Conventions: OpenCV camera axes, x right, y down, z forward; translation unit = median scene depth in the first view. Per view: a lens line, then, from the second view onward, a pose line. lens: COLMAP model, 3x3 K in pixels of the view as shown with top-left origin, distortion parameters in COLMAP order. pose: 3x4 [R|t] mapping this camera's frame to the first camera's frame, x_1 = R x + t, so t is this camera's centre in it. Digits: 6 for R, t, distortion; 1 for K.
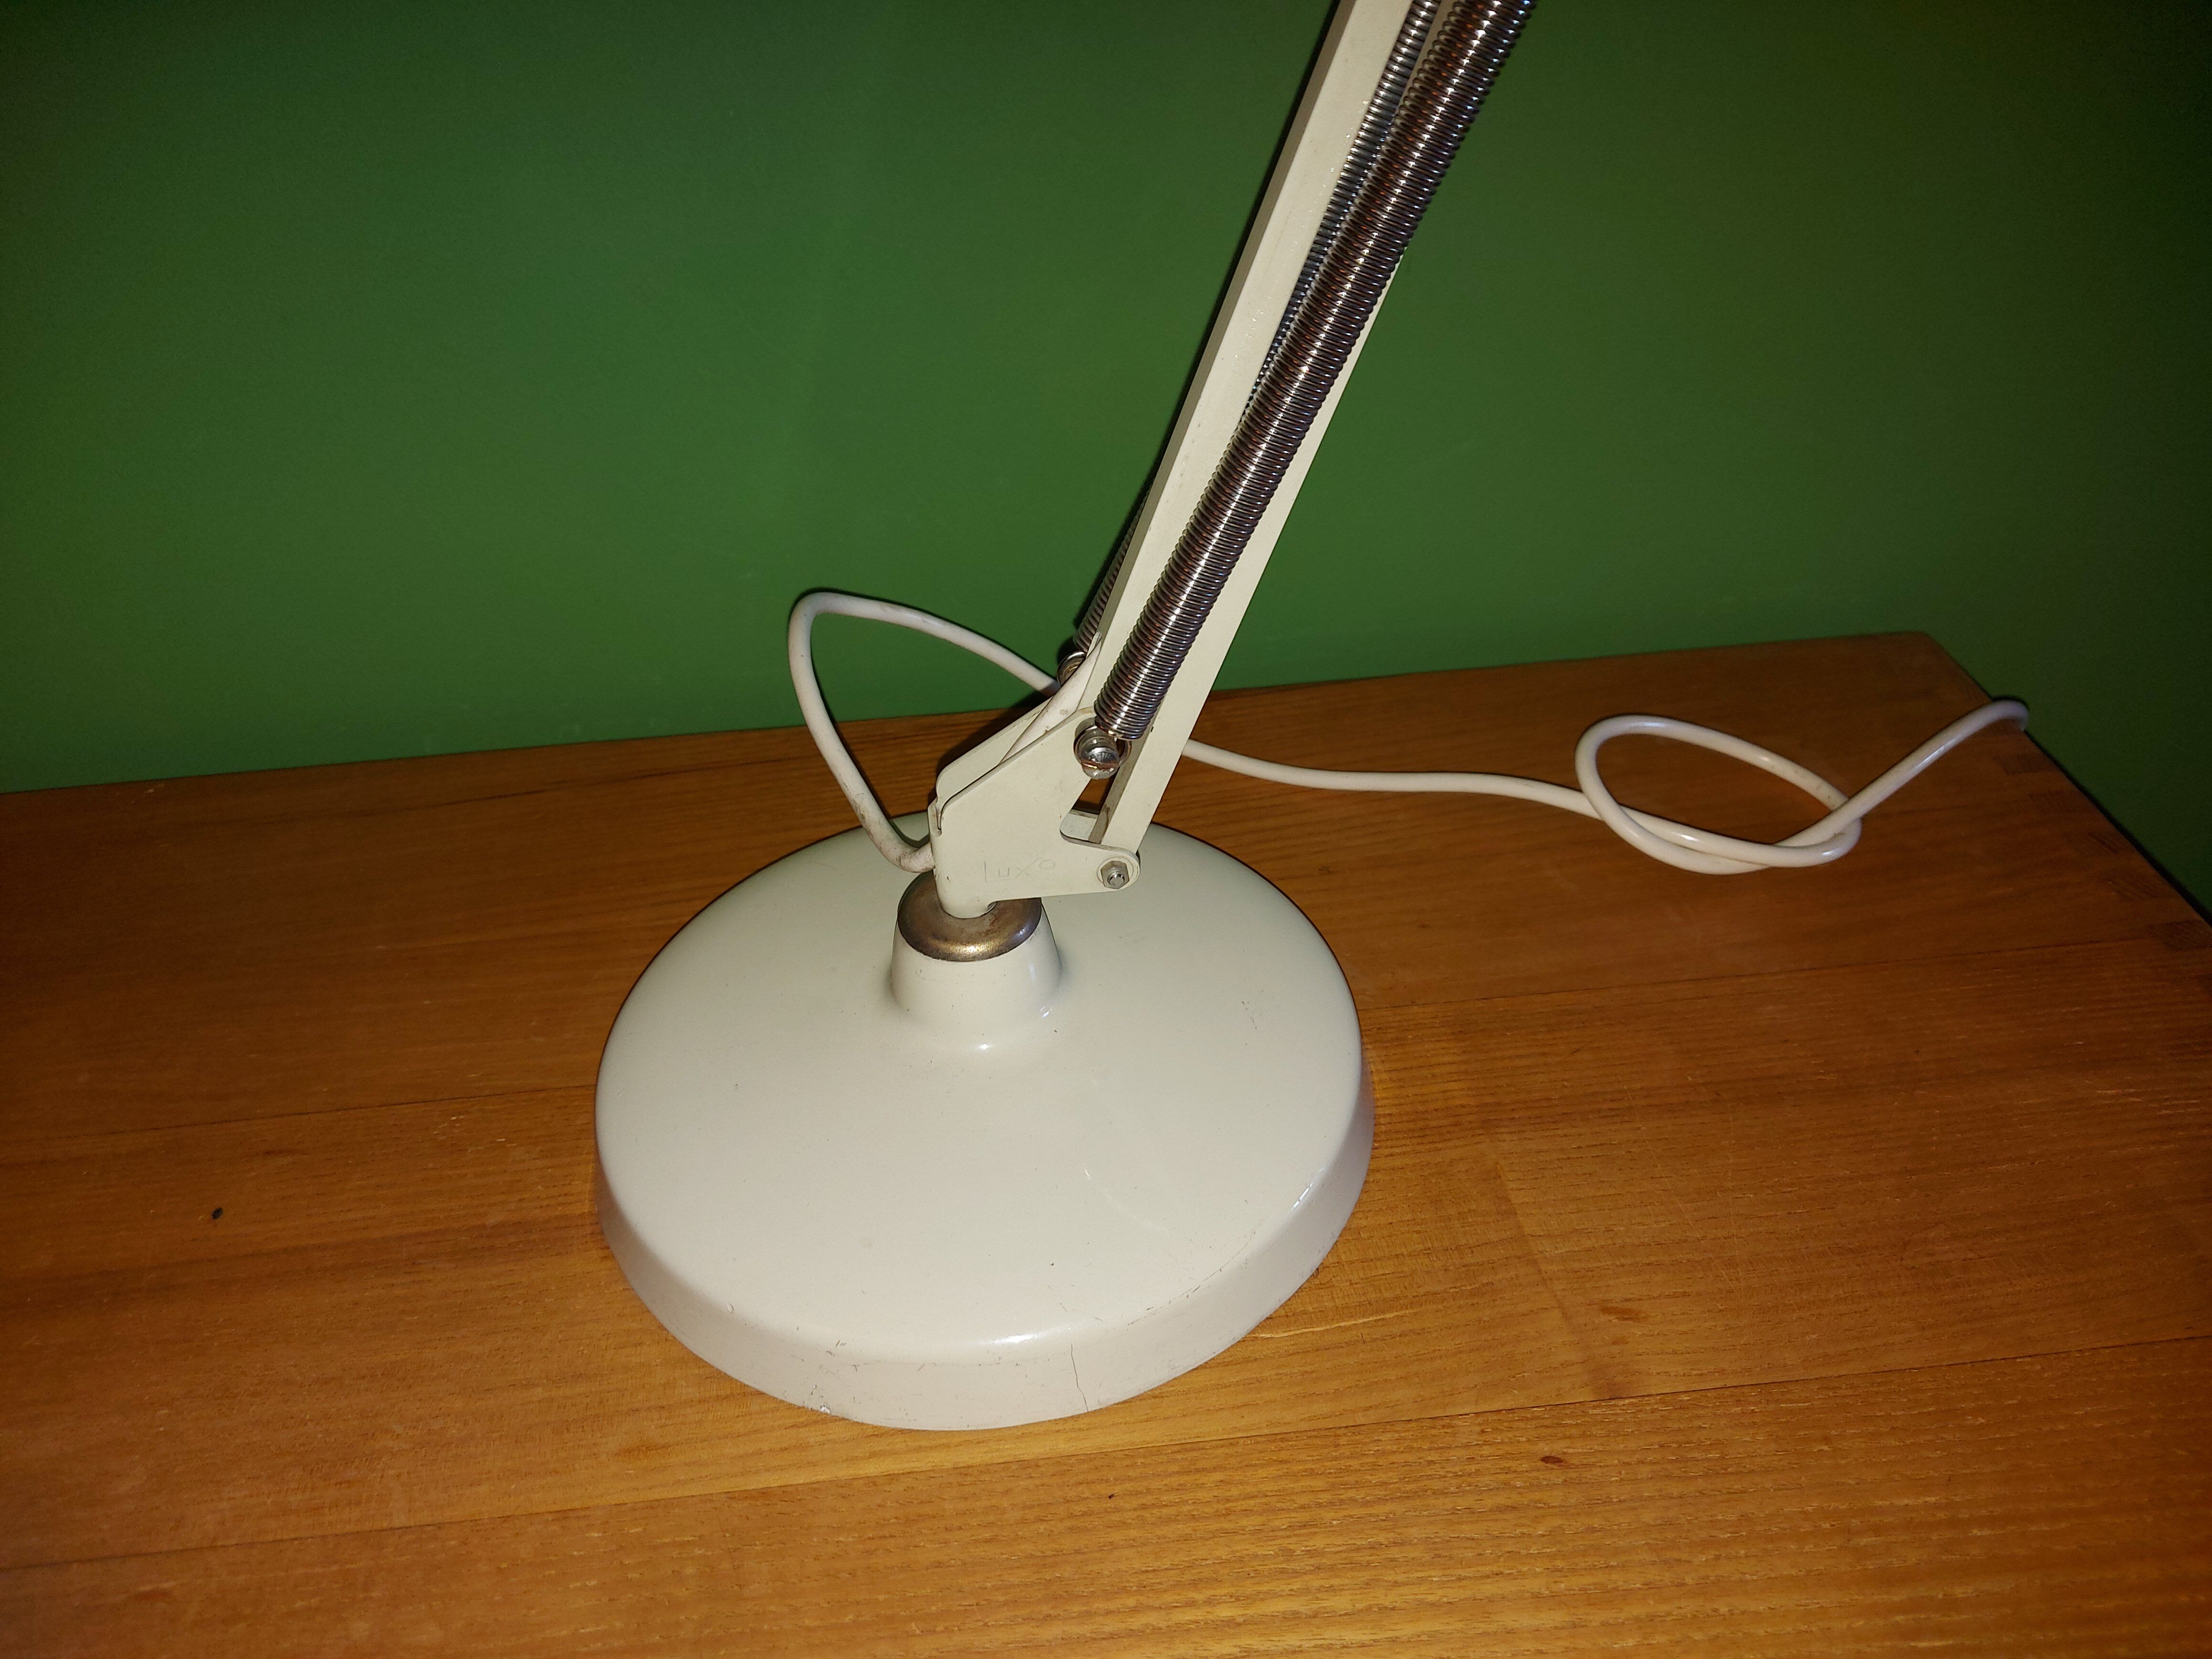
lens RADIAL K [[1610.7, 0, 1103.3], [0, 1610.7, 841.2], [0, 0, 1]] dist [0.069788, -0.066064]
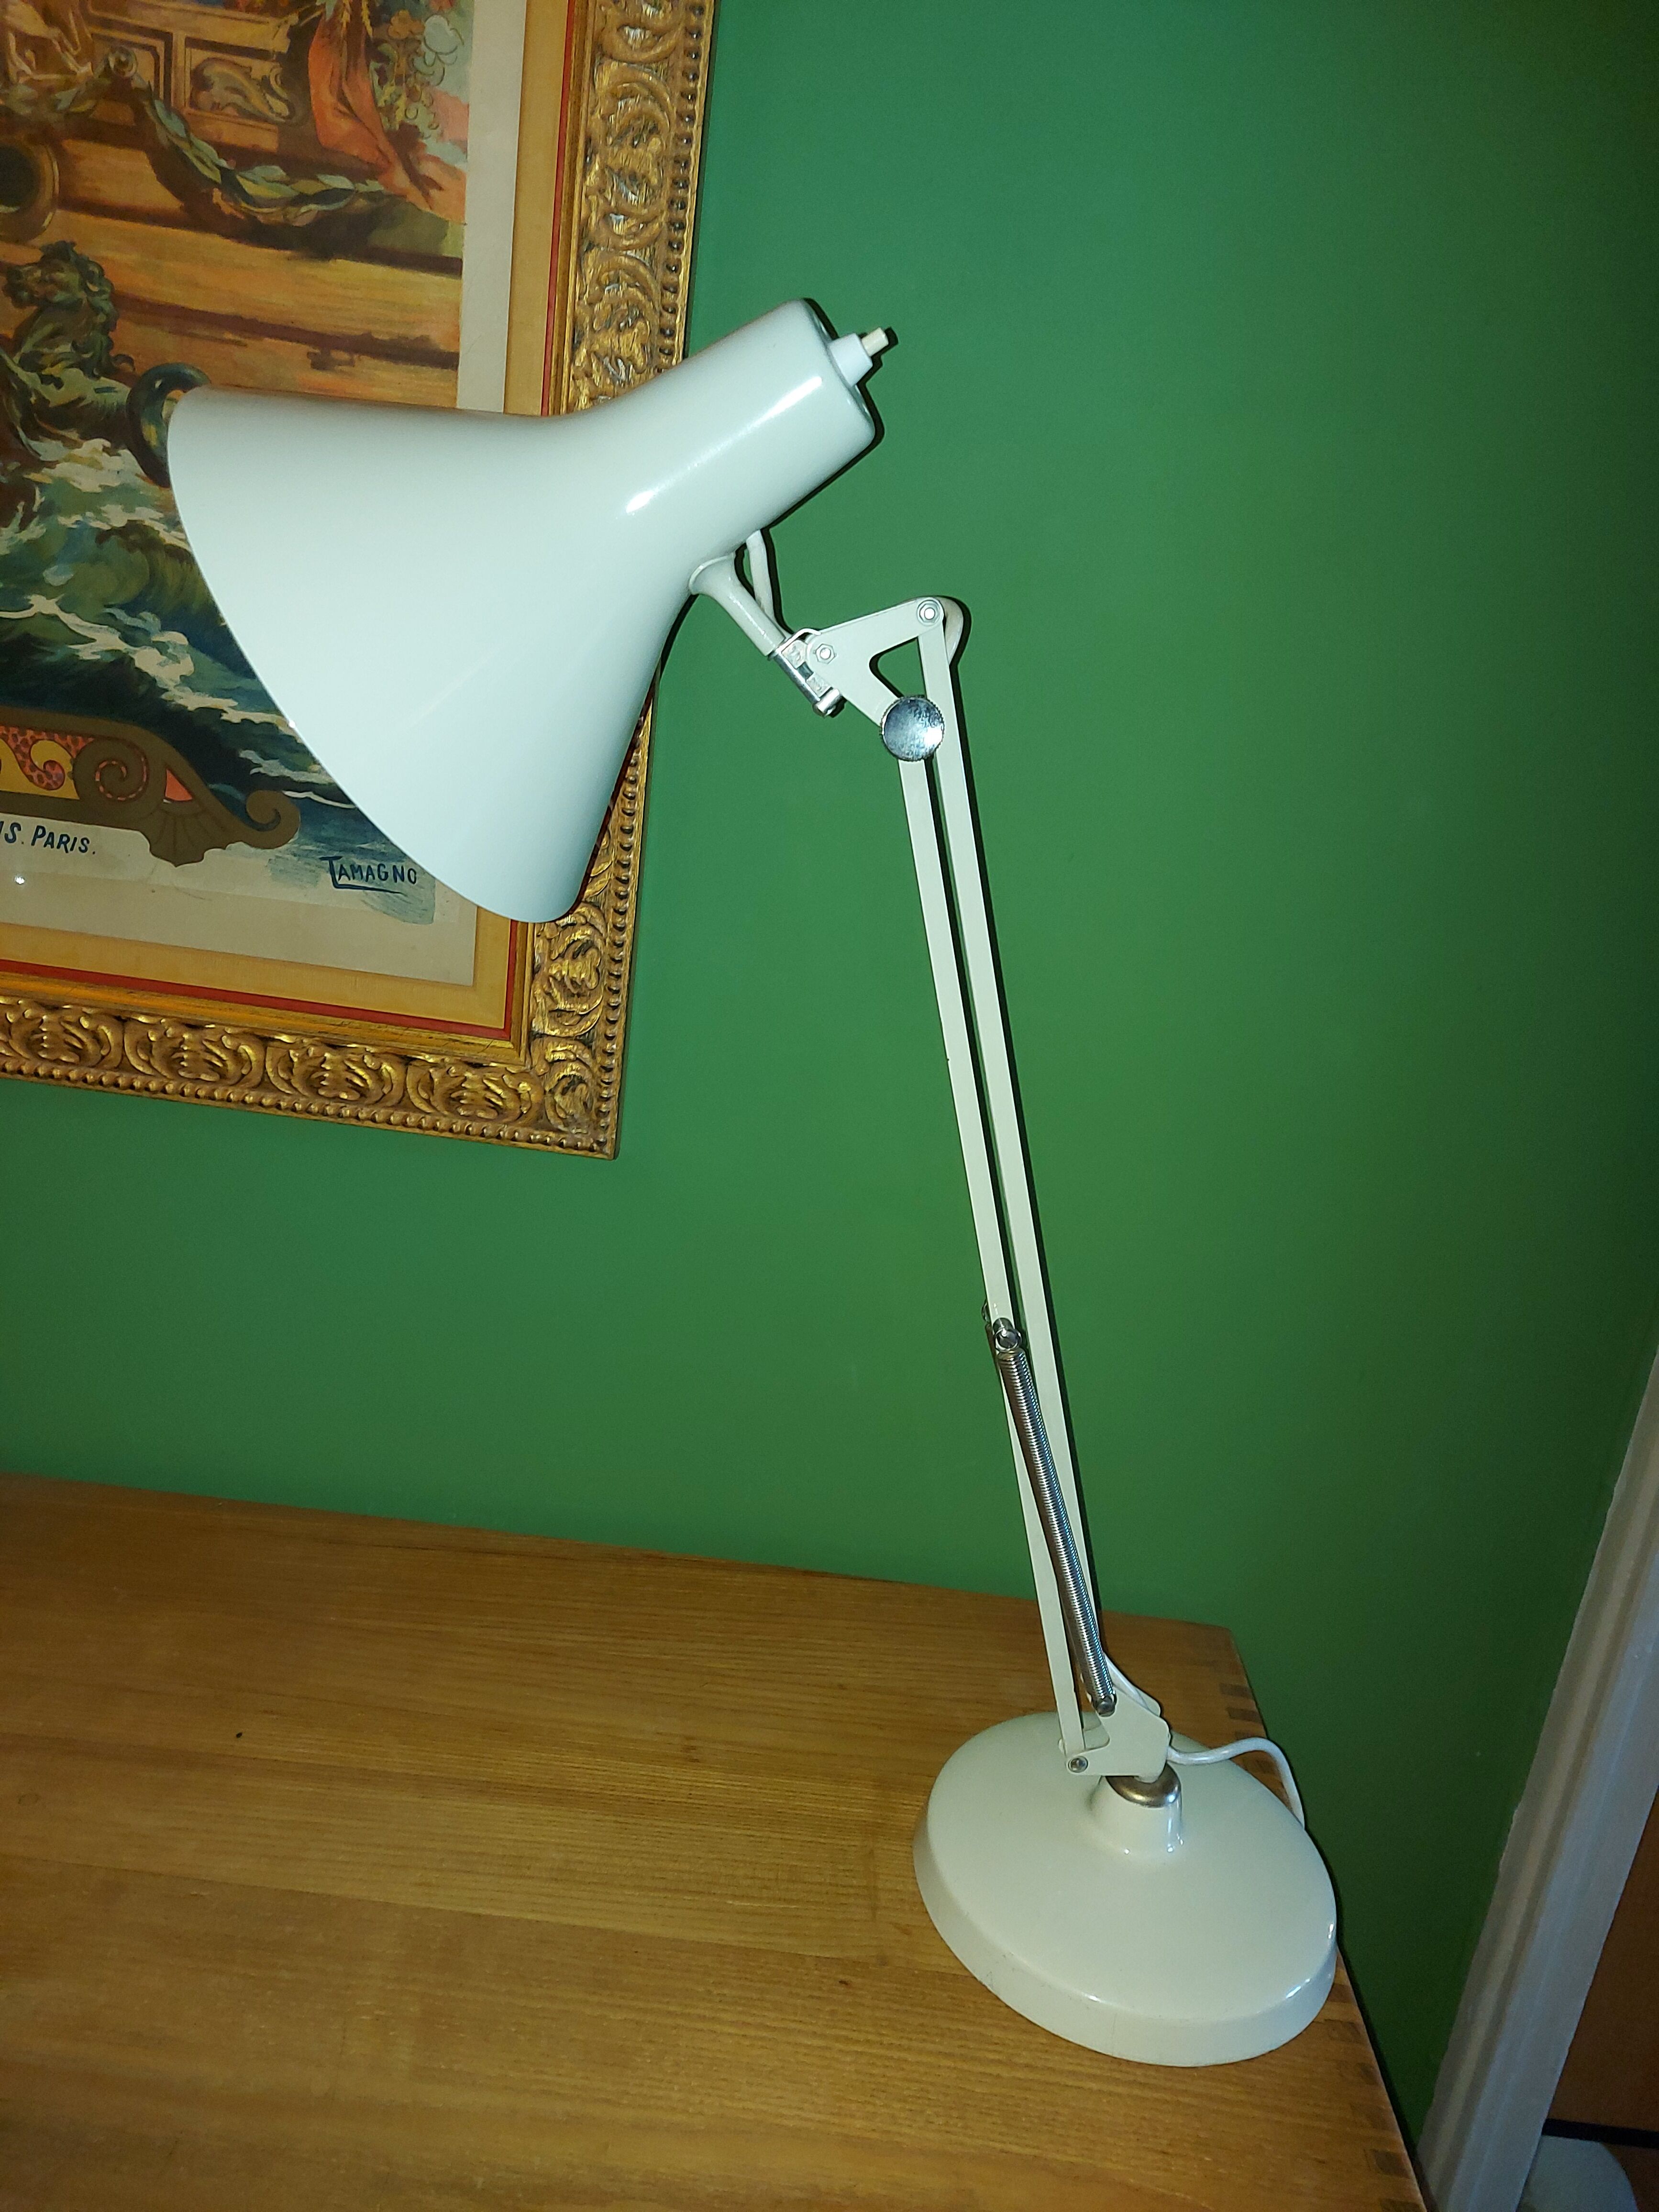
lens RADIAL K [[1613.9, 0, 827.1], [0, 1613.9, 1107.4], [0, 0, 1]] dist [0.087938, -0.100005]
pose [[0.978316, 0.195664, -0.067928, 0.167153], [-0.207084, 0.917950, -0.338356, 0.060377], [-0.003850, 0.345085, 0.938563, -1.303994]]
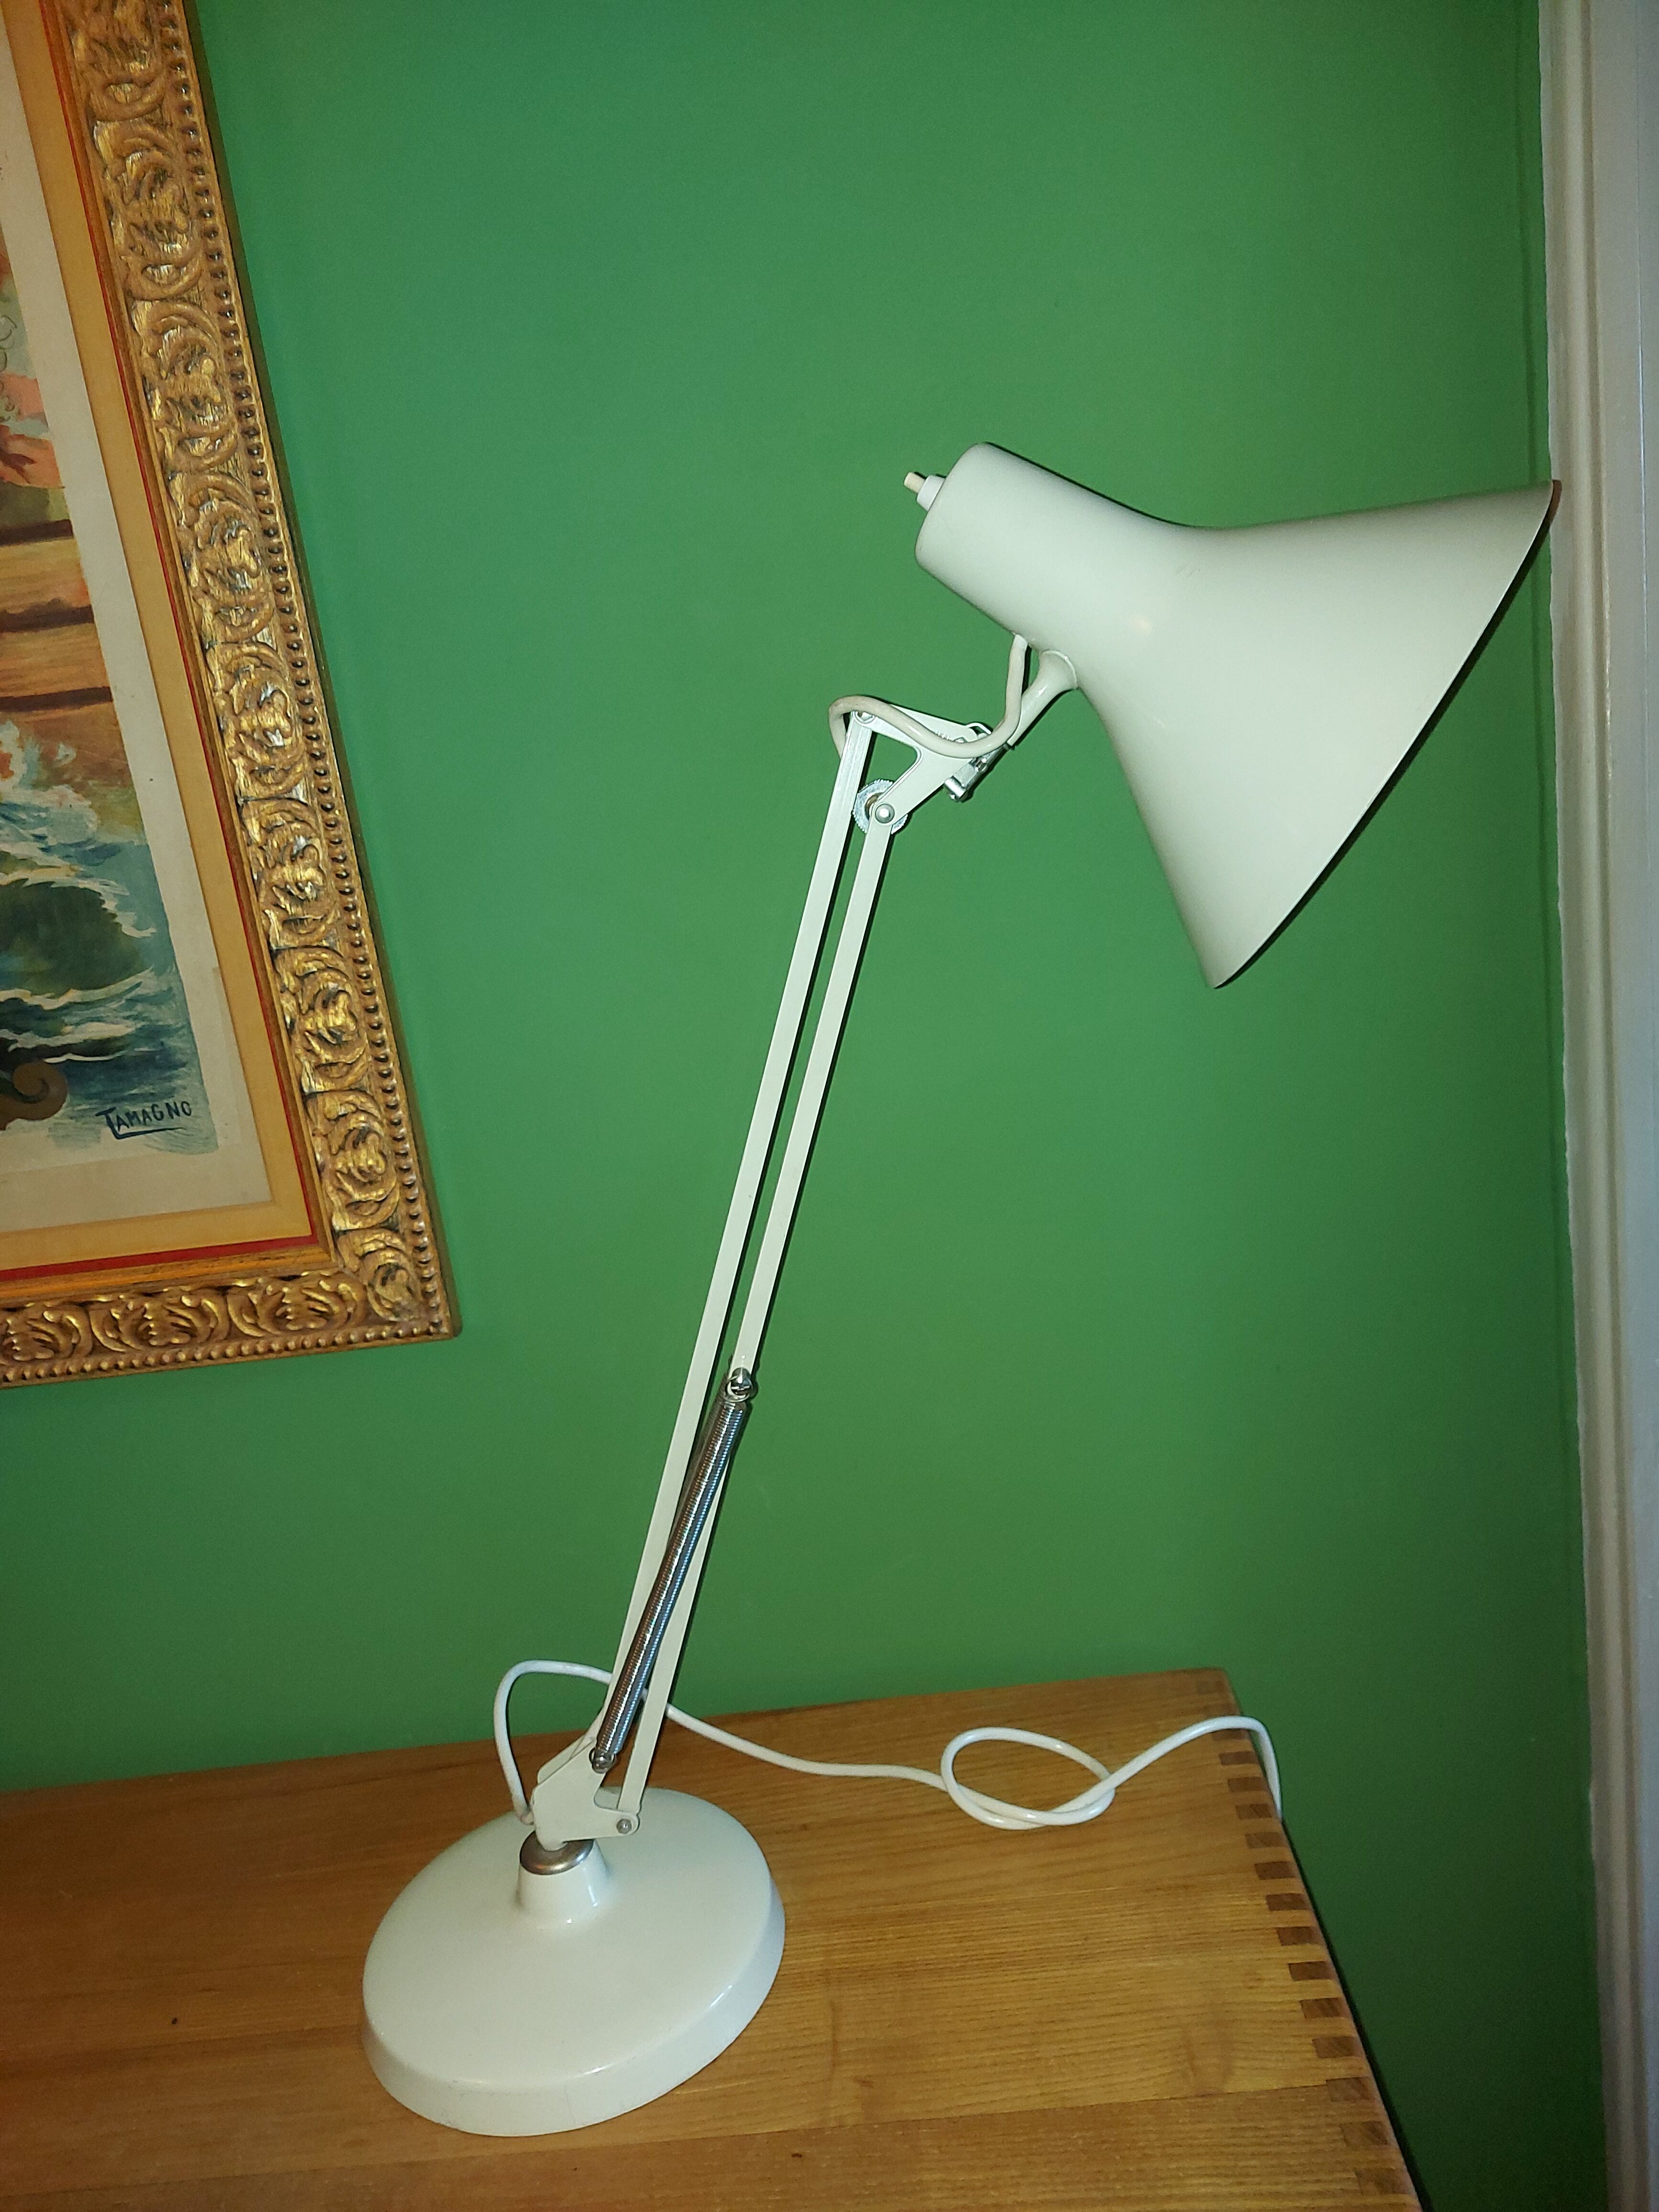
lens RADIAL K [[1618.3, 0, 829.5], [0, 1618.3, 1106.0], [0, 0, 1]] dist [0.066925, -0.076703]
pose [[0.988457, -0.059270, -0.139424, 0.623000], [-0.001913, 0.915338, -0.402682, 0.021890], [0.151487, 0.398300, 0.904659, -1.193627]]
